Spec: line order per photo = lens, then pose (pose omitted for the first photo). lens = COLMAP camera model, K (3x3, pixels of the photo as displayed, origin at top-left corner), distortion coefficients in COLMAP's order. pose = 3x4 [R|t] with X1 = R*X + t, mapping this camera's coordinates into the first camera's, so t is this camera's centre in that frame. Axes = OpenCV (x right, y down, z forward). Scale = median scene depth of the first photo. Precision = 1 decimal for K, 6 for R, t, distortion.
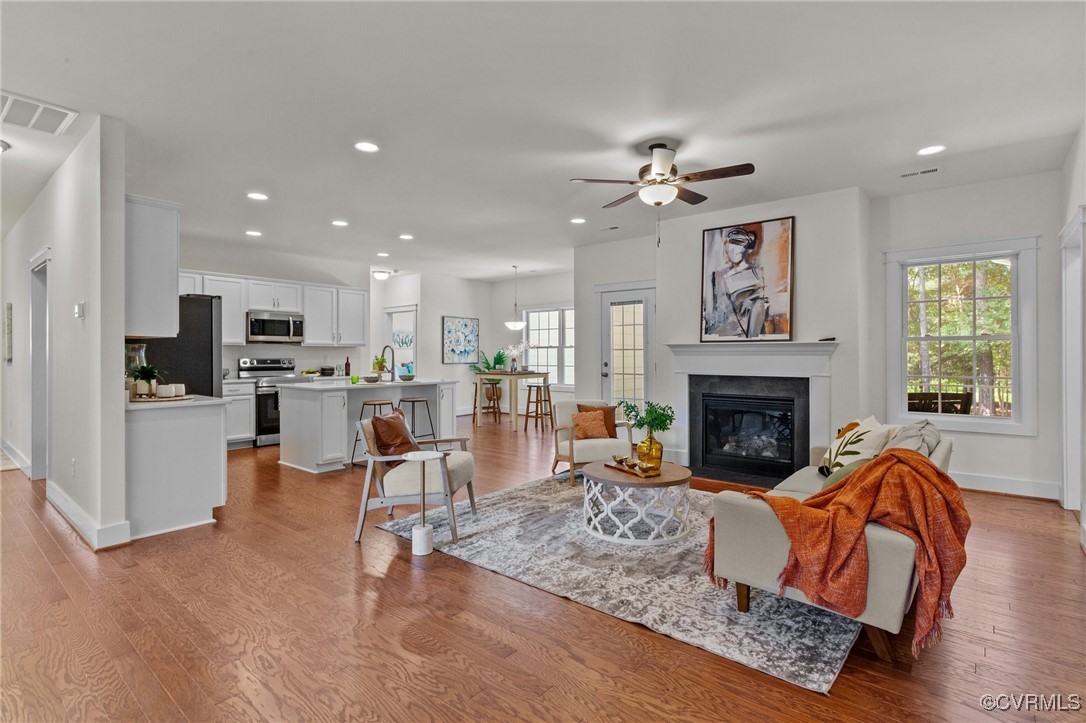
lens RADIAL K [[514.9, 0, 543.6], [0, 514.9, 352.8], [0, 0, 1]] dist [-0.000539, 0.001240]
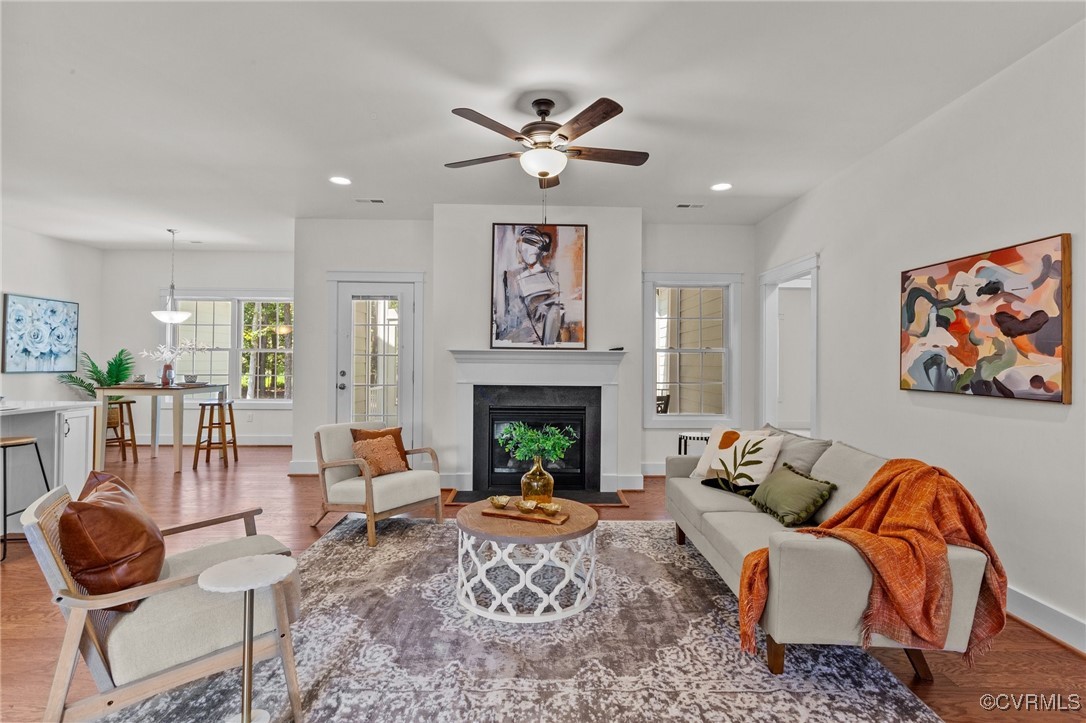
lens RADIAL K [[510.7, 0, 543.5], [0, 510.7, 356.6], [0, 0, 1]] dist [0.002509, -0.000589]
pose [[0.761742, 0.015526, 0.647695, -0.206947], [-0.012128, 0.999879, -0.009705, 0.001056], [-0.647767, -0.000463, 0.761838, 0.285222]]
